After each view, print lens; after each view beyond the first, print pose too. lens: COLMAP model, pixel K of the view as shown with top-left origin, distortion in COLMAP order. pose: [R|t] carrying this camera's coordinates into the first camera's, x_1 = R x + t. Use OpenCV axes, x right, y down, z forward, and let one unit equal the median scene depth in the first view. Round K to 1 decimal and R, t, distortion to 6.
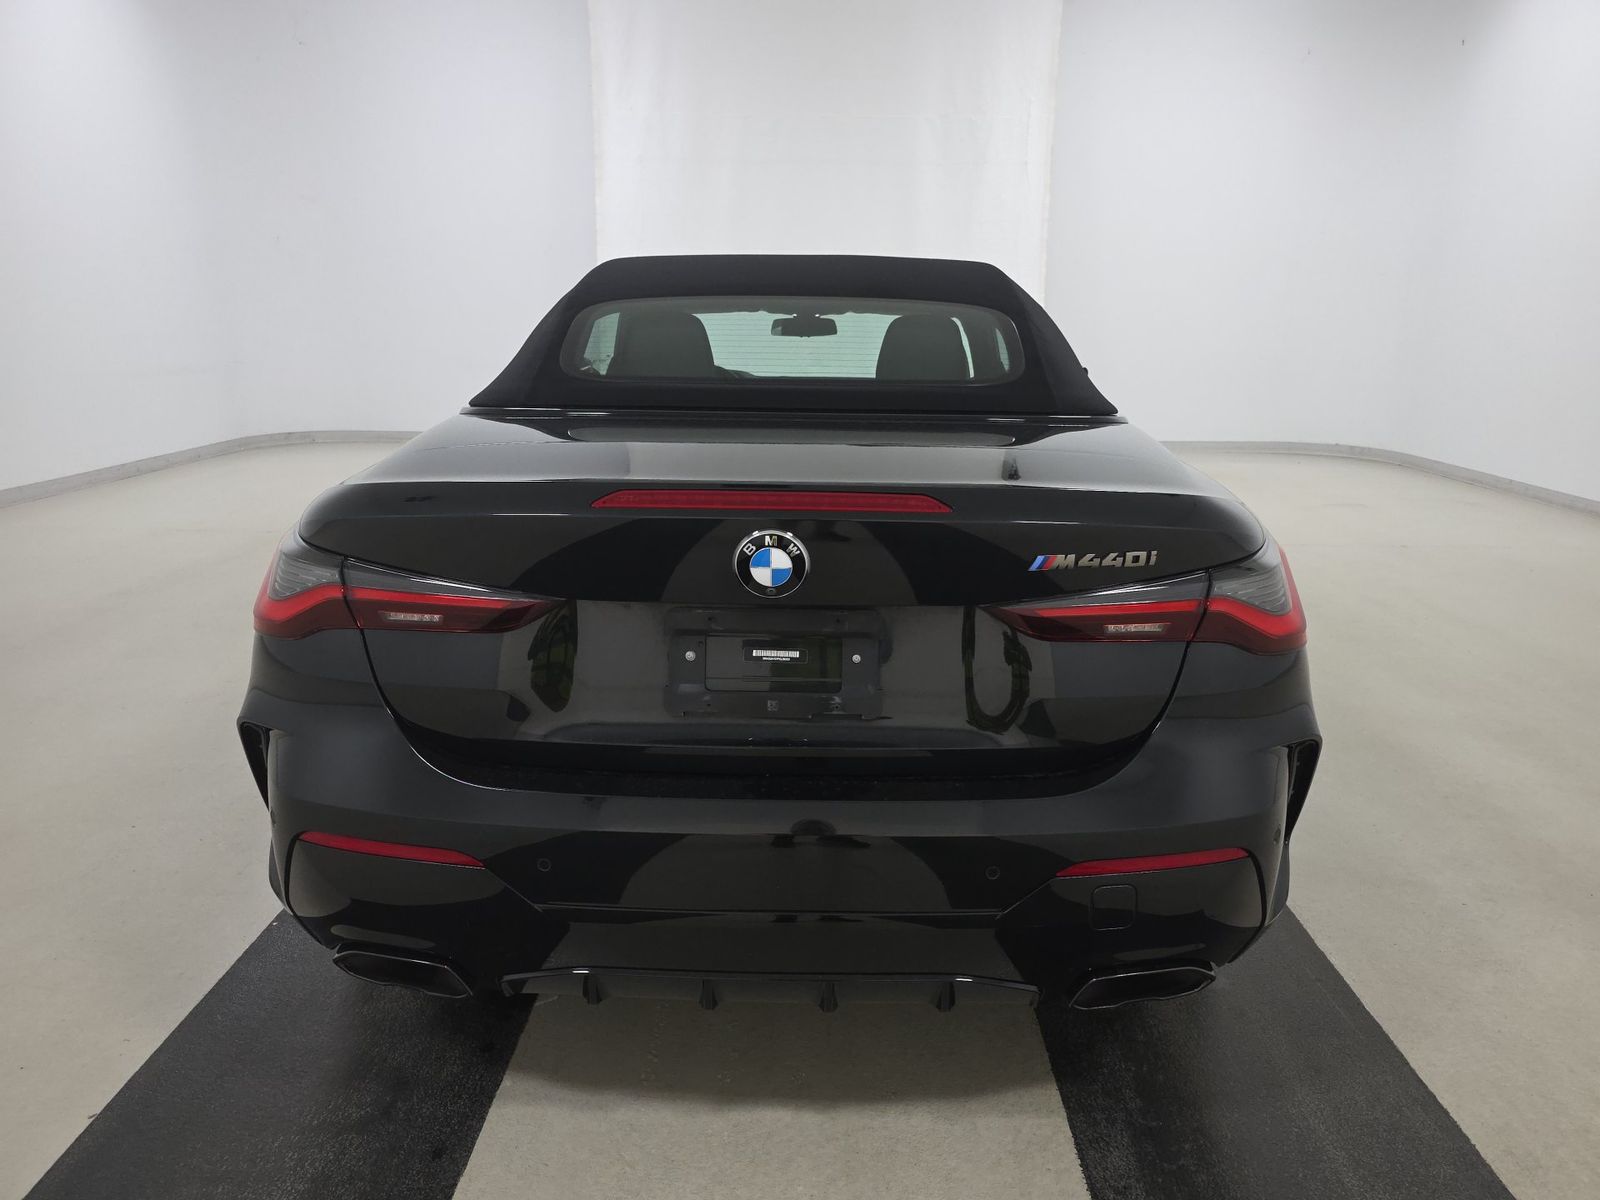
lens RADIAL K [[1084.4, 0, 795.4], [0, 1084.4, 540.9], [0, 0, 1]] dist [-0.021638, -0.001587]
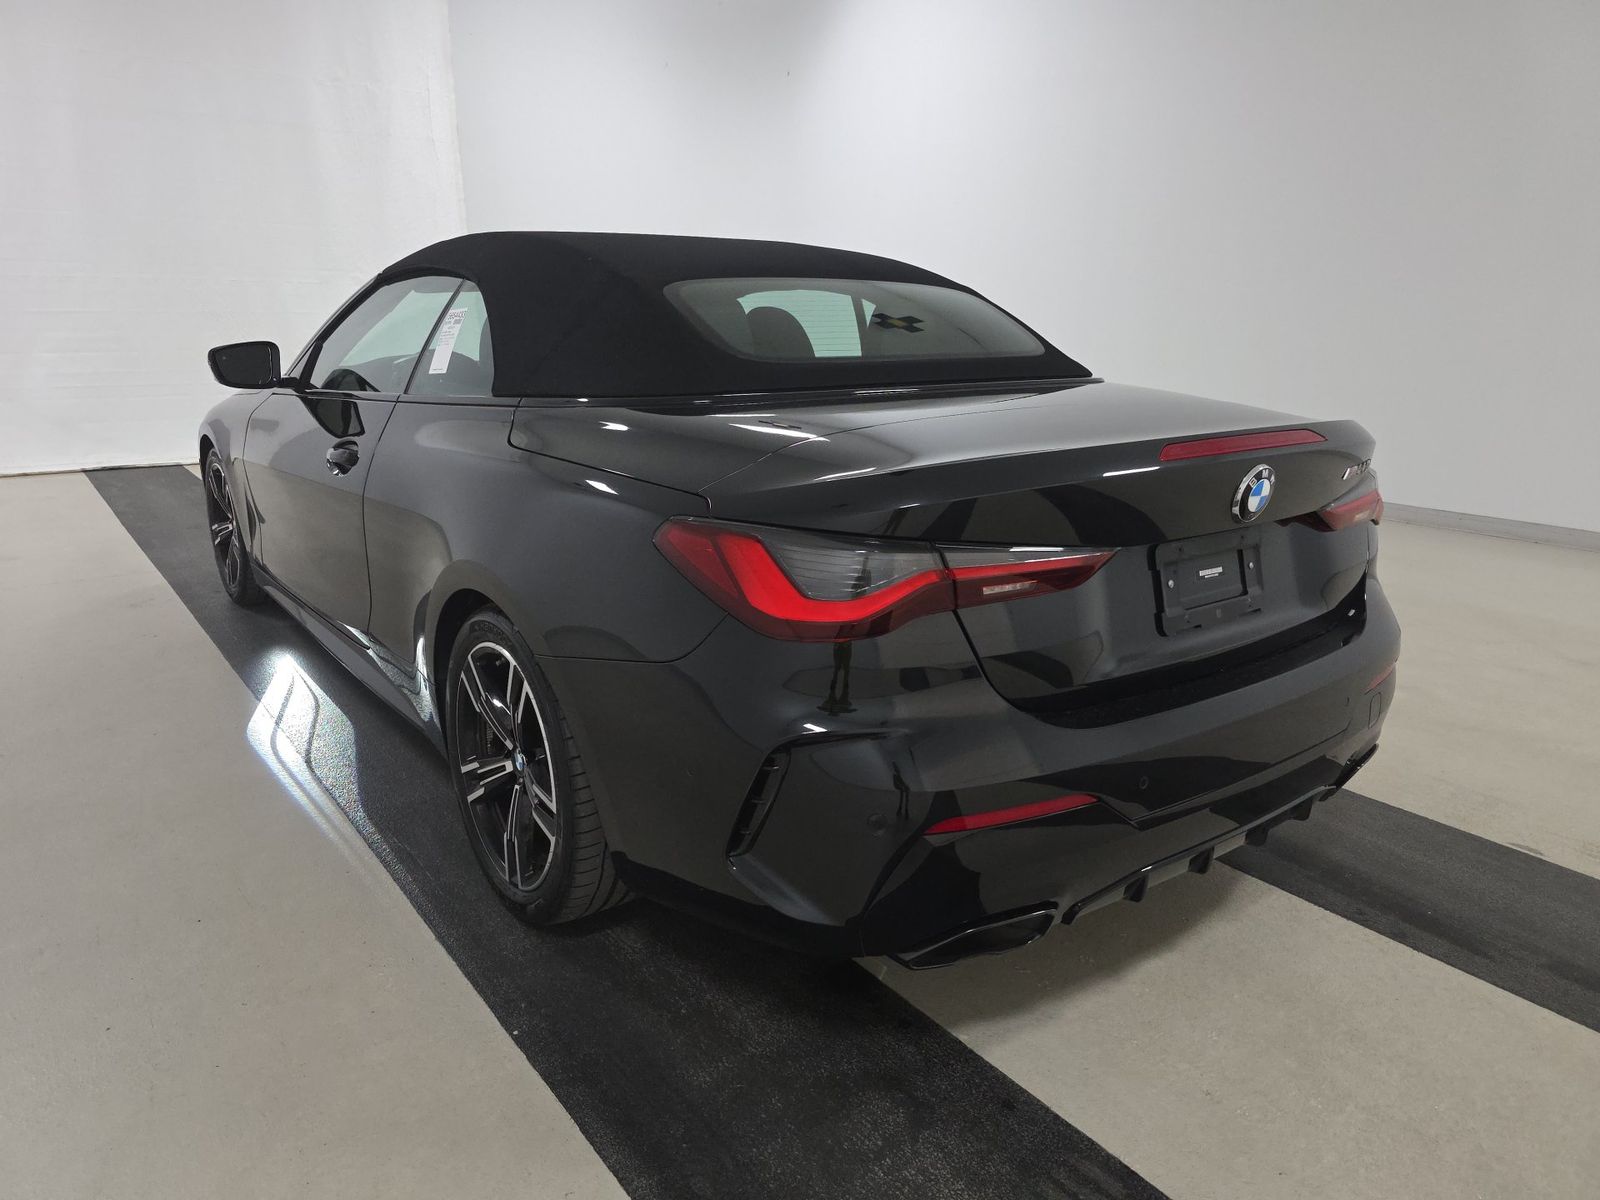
lens RADIAL K [[1076.9, 0, 802.3], [0, 1076.9, 576.0], [0, 0, 1]] dist [-0.001326, -0.002480]
pose [[0.793188, -0.150116, 0.590184, -1.100561], [0.126024, 0.988625, 0.082089, -0.048391], [-0.595794, 0.009266, 0.803084, 0.299364]]
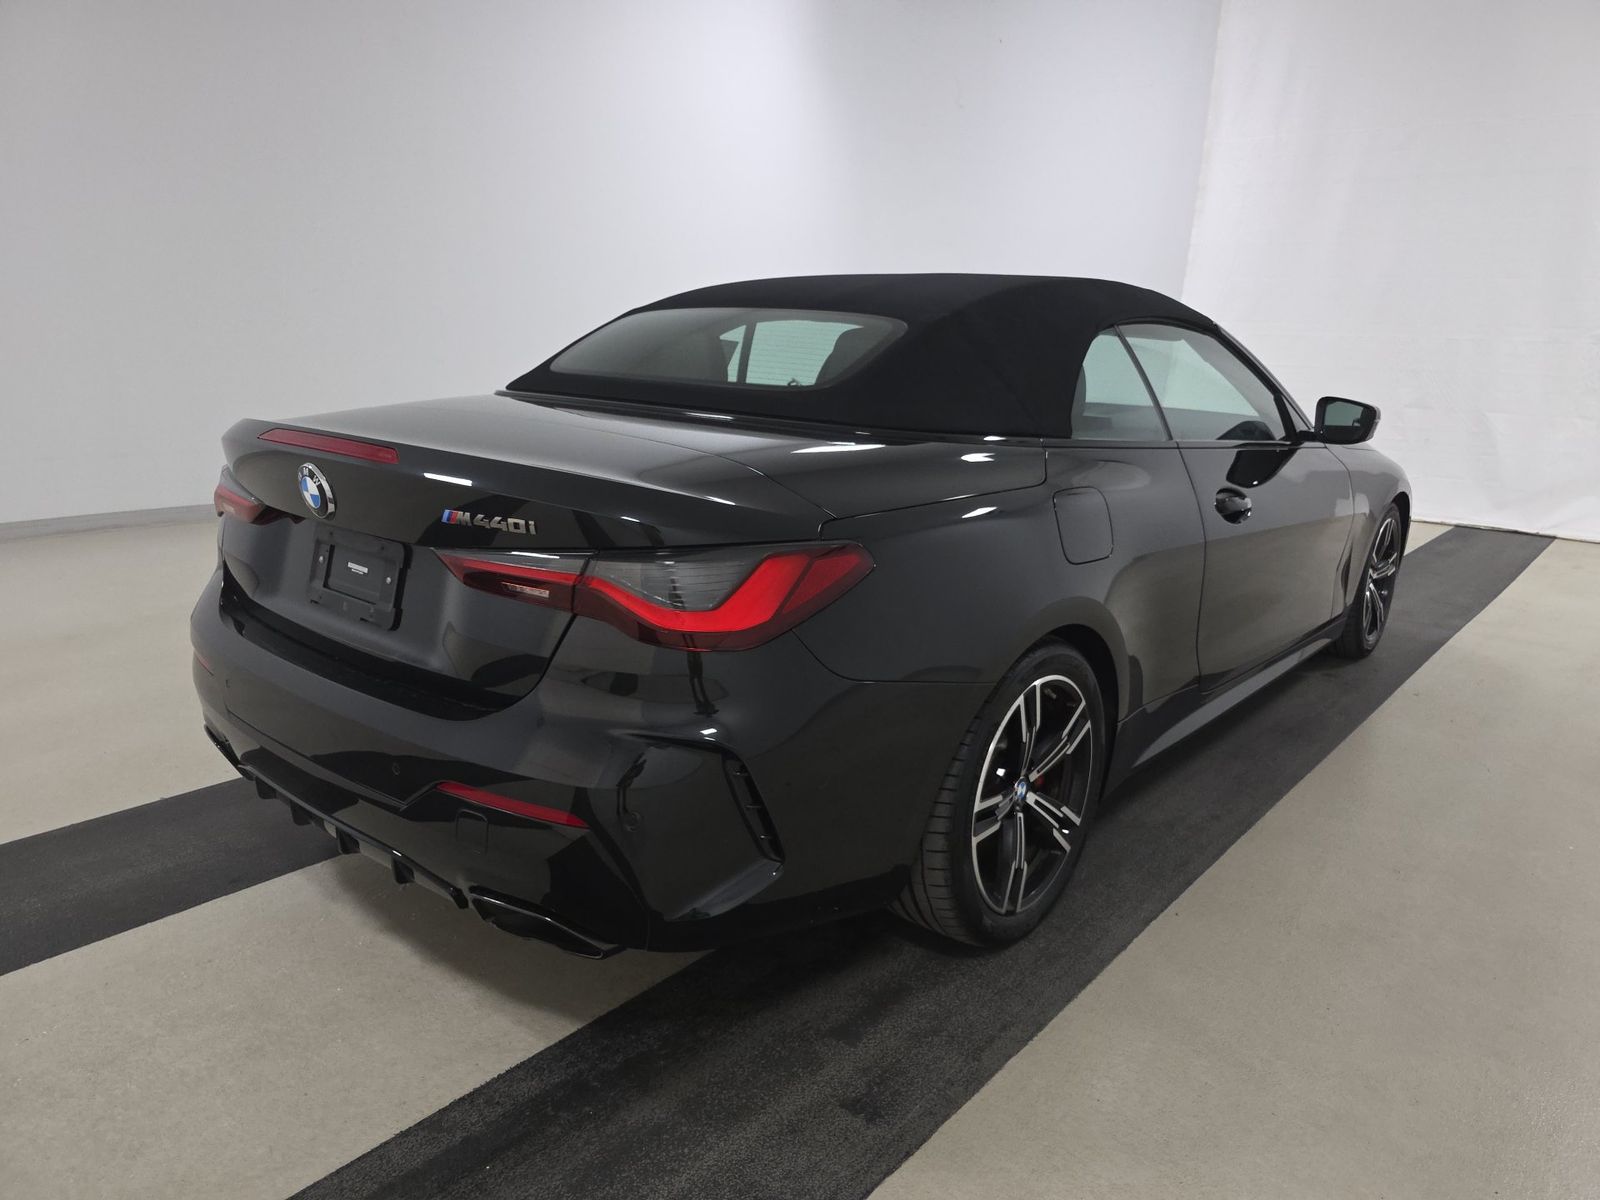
lens RADIAL K [[1086.0, 0, 810.9], [0, 1086.0, 601.6], [0, 0, 1]] dist [0.001946, -0.001791]
pose [[0.782624, 0.165892, -0.599983, 1.185918], [-0.158933, 0.985143, 0.065073, -0.025648], [0.601864, 0.044430, 0.797362, 0.295413]]
